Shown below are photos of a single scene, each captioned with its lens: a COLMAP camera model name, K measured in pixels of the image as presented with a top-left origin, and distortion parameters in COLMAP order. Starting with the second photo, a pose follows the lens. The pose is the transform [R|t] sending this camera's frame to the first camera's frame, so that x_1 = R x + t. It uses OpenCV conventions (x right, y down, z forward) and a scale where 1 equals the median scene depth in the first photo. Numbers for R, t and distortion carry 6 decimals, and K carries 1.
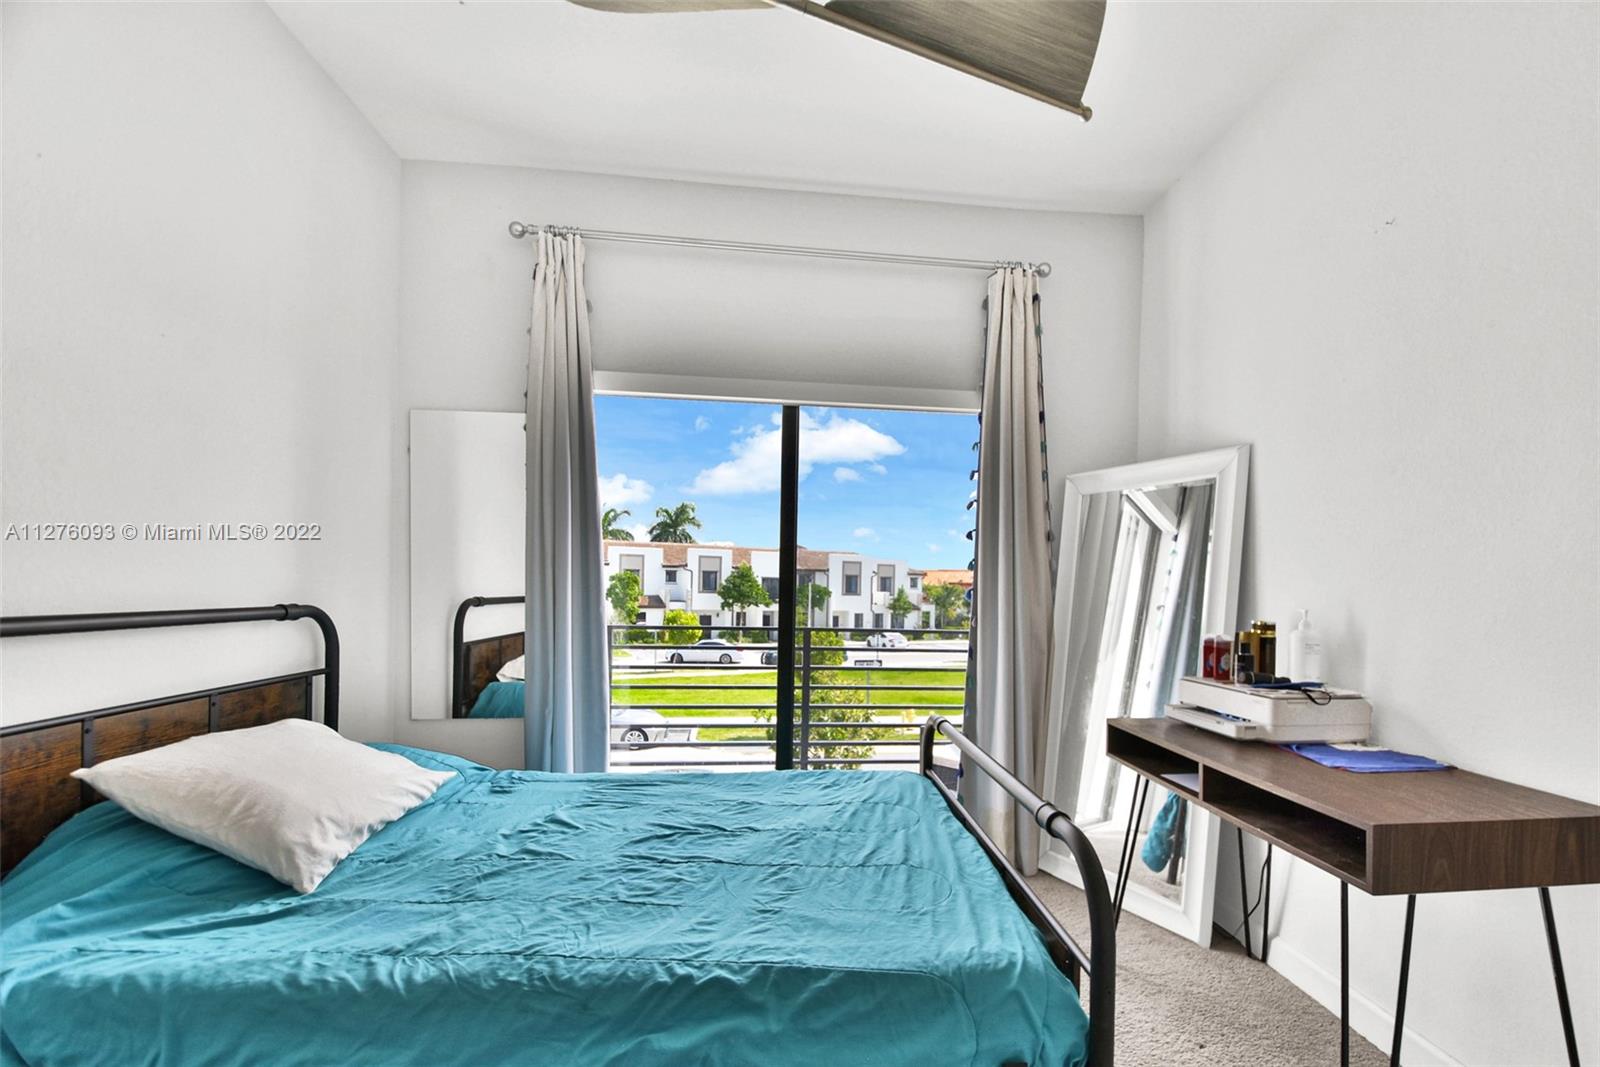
lens RADIAL K [[732.3, 0, 851.8], [0, 732.3, 585.3], [0, 0, 1]] dist [0.009406, -0.017668]
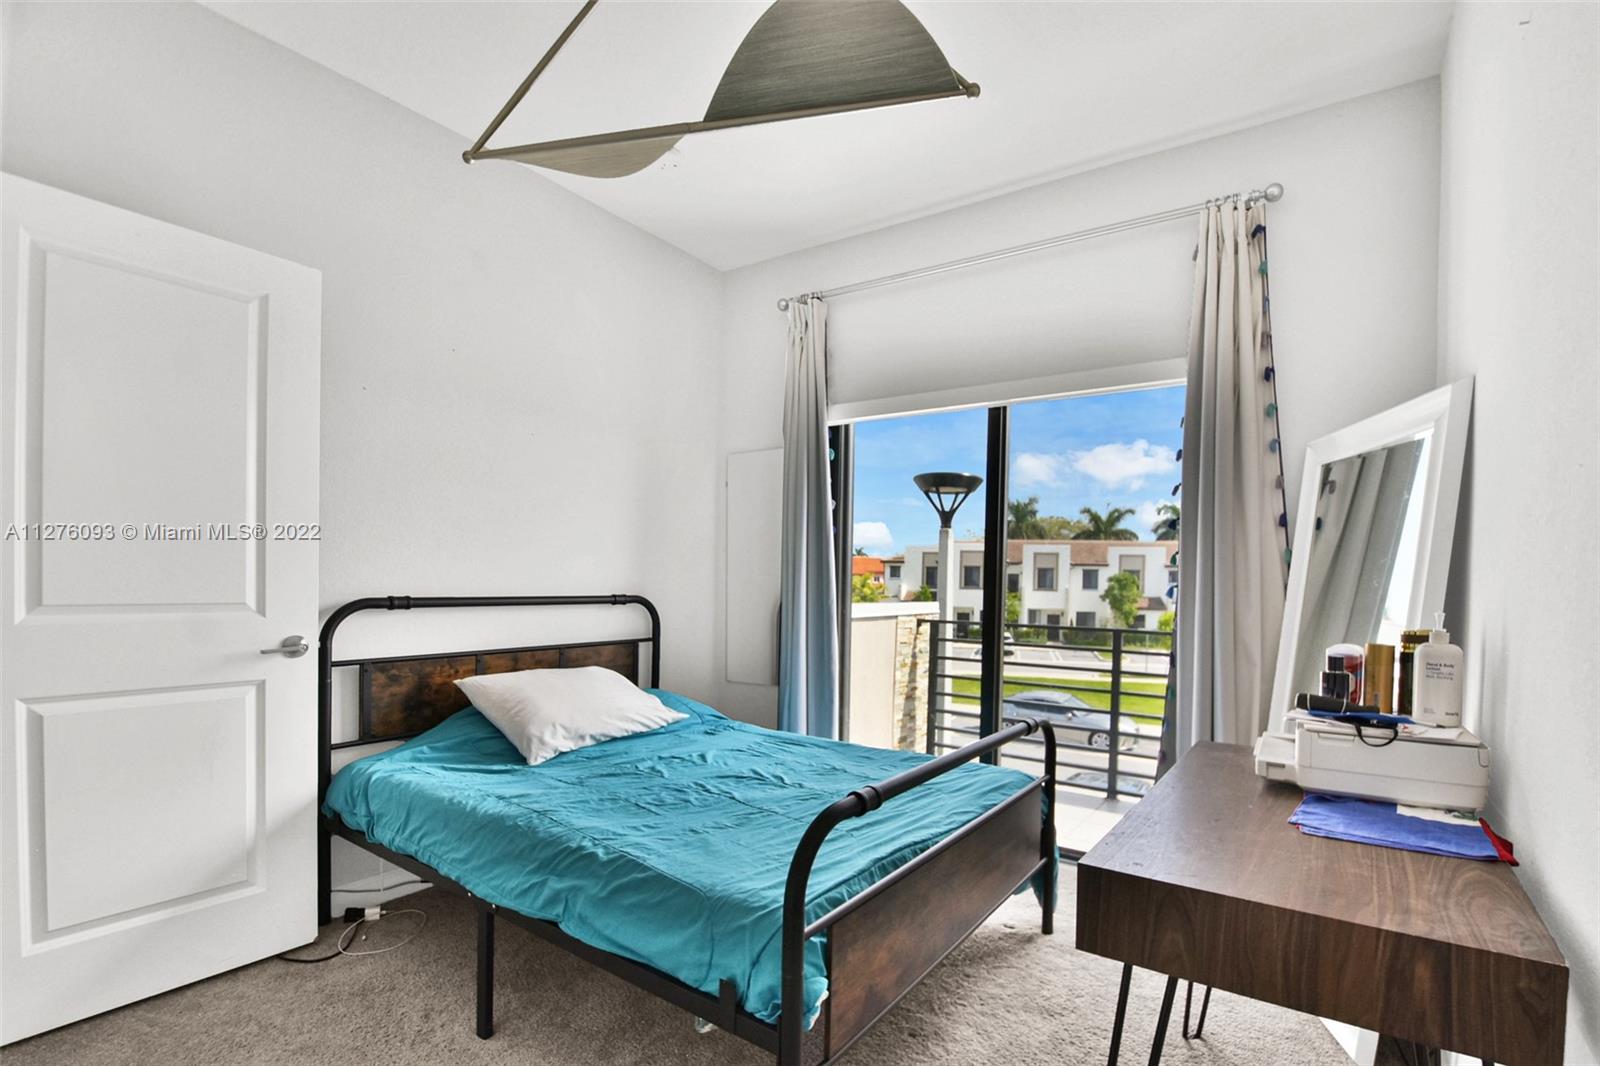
lens RADIAL K [[732.3, 0, 846.3], [0, 732.3, 584.4], [0, 0, 1]] dist [0.009406, -0.017668]
pose [[0.774300, -0.000392, -0.632818, 0.706974], [-0.001471, 0.999996, -0.002419, 0.009520], [0.632817, 0.002804, 0.774297, 0.129998]]
